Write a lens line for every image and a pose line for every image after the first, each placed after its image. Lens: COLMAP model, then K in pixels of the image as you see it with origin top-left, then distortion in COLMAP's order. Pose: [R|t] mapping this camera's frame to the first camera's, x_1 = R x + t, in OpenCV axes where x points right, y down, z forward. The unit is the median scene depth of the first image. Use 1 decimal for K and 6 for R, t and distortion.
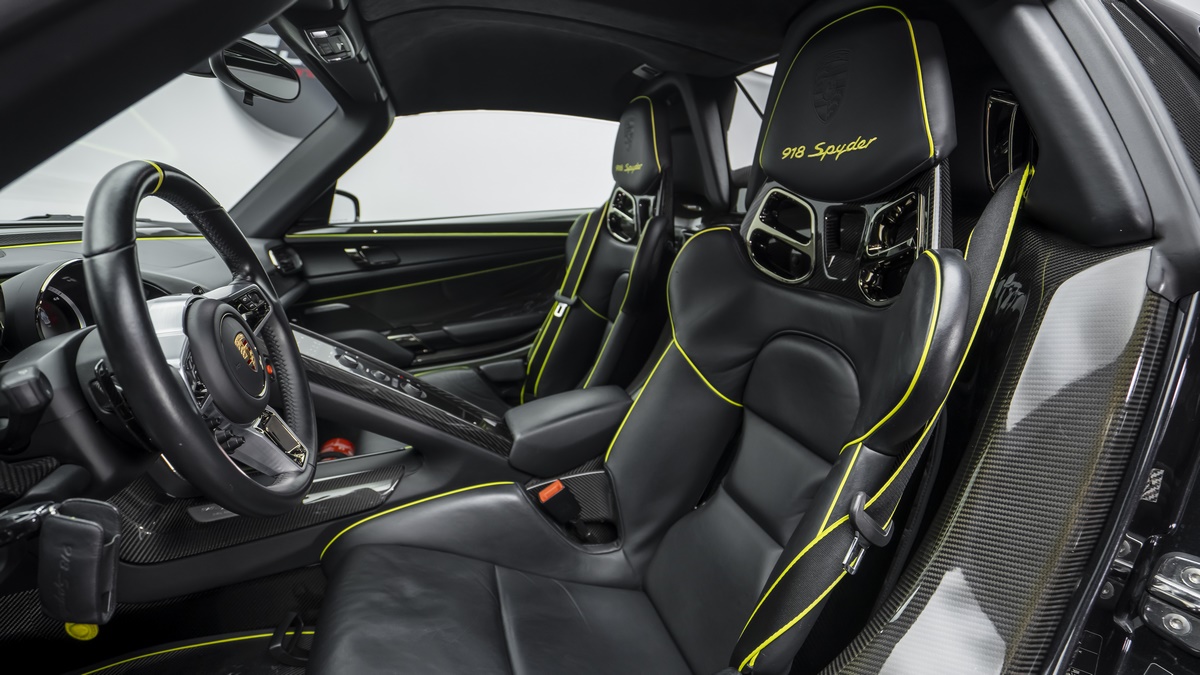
lens RADIAL K [[555.5, 0, 590.1], [0, 555.5, 341.1], [0, 0, 1]] dist [-0.040403, 0.014075]
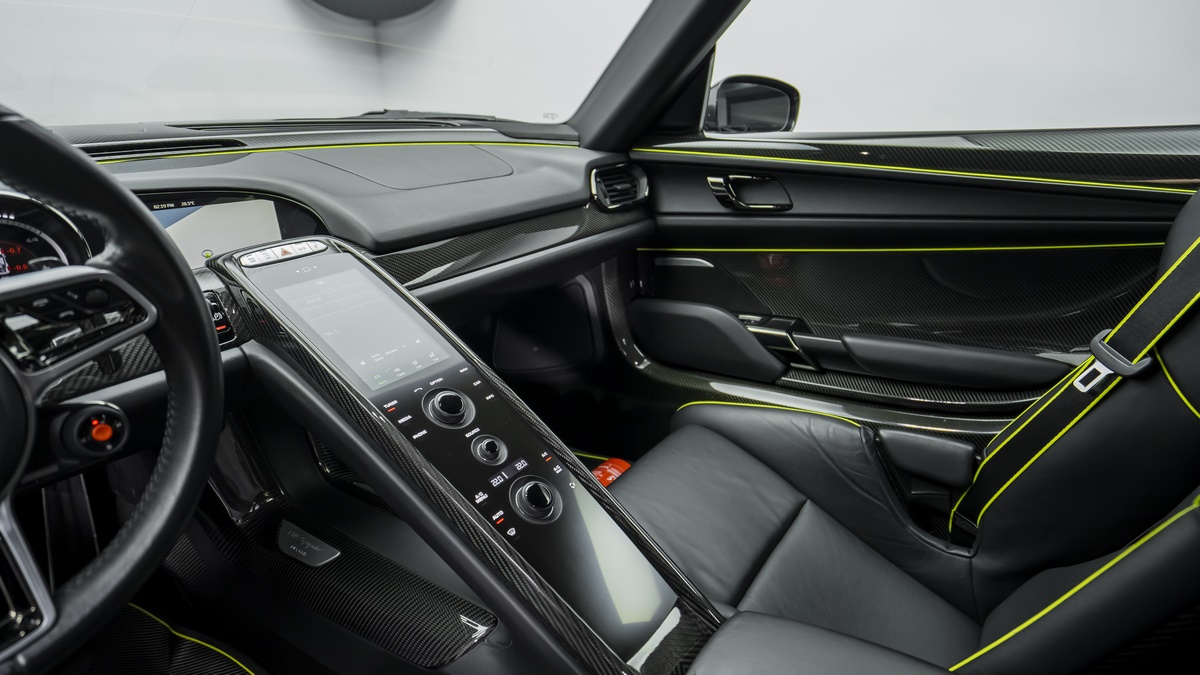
lens RADIAL K [[644.0, 0, 603.9], [0, 644.0, 334.8], [0, 0, 1]] dist [-0.031502, -0.000053]
pose [[0.628692, 0.274802, -0.727482, 0.051942], [-0.192213, 0.961368, 0.197041, -0.112421], [0.753525, 0.015953, 0.657225, 0.427548]]
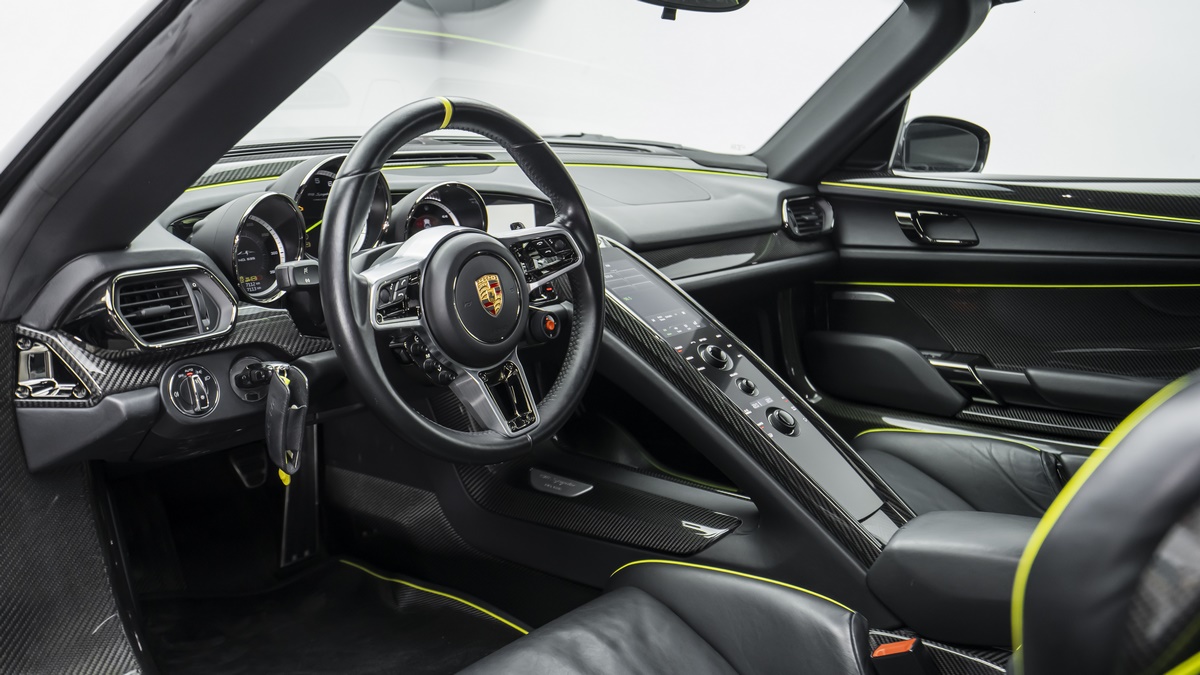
lens RADIAL K [[1012.5, 0, 600.0], [0, 1012.5, 337.5], [0, 0, 1]] dist [0.056320, -0.001995]
pose [[0.563181, 0.214613, -0.797978, 0.333274], [-0.249286, 0.964819, 0.083548, -0.036682], [0.787834, 0.151872, 0.596868, 0.034861]]
